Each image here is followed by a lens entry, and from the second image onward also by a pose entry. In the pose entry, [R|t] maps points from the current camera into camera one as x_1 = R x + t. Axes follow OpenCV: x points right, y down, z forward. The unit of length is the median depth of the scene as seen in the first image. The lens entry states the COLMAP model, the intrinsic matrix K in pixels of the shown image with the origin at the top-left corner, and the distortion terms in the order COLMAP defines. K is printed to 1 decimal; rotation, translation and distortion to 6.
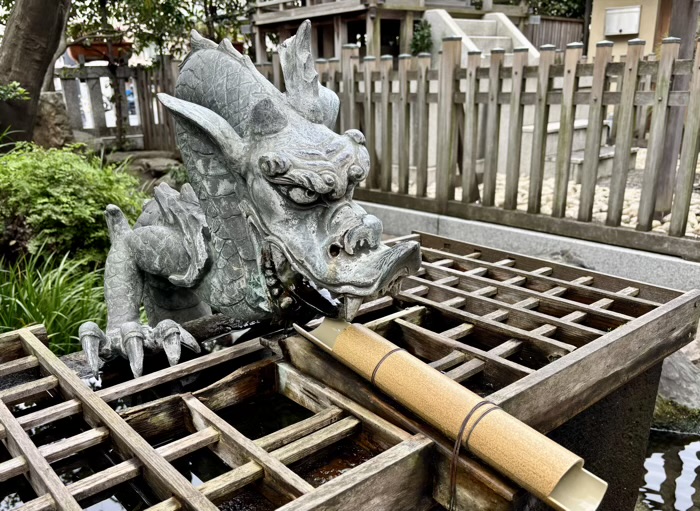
lens RADIAL K [[627.4, 0, 330.3], [0, 627.4, 293.9], [0, 0, 1]] dist [0.010112, 0.007315]
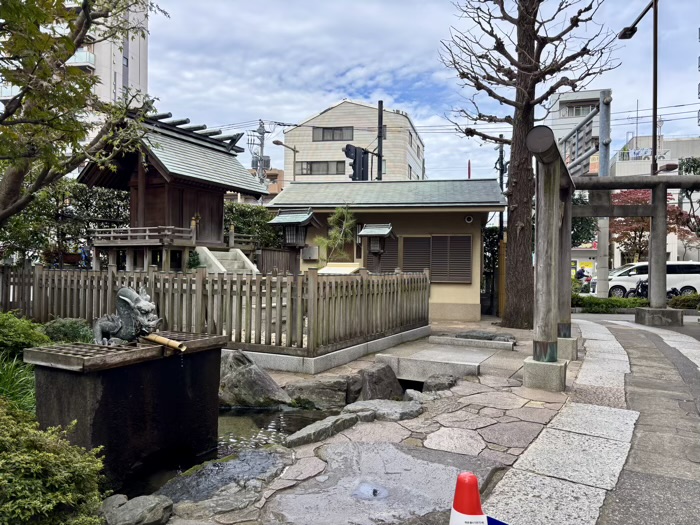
lens RADIAL K [[526.9, 0, 349.0], [0, 526.9, 263.1], [0, 0, 1]] dist [0.071174, -0.077780]
pose [[0.926305, 0.044154, 0.374179, -0.029511], [0.084881, 0.943125, -0.321419, 0.244683], [-0.367090, 0.329492, 0.869874, -0.877261]]
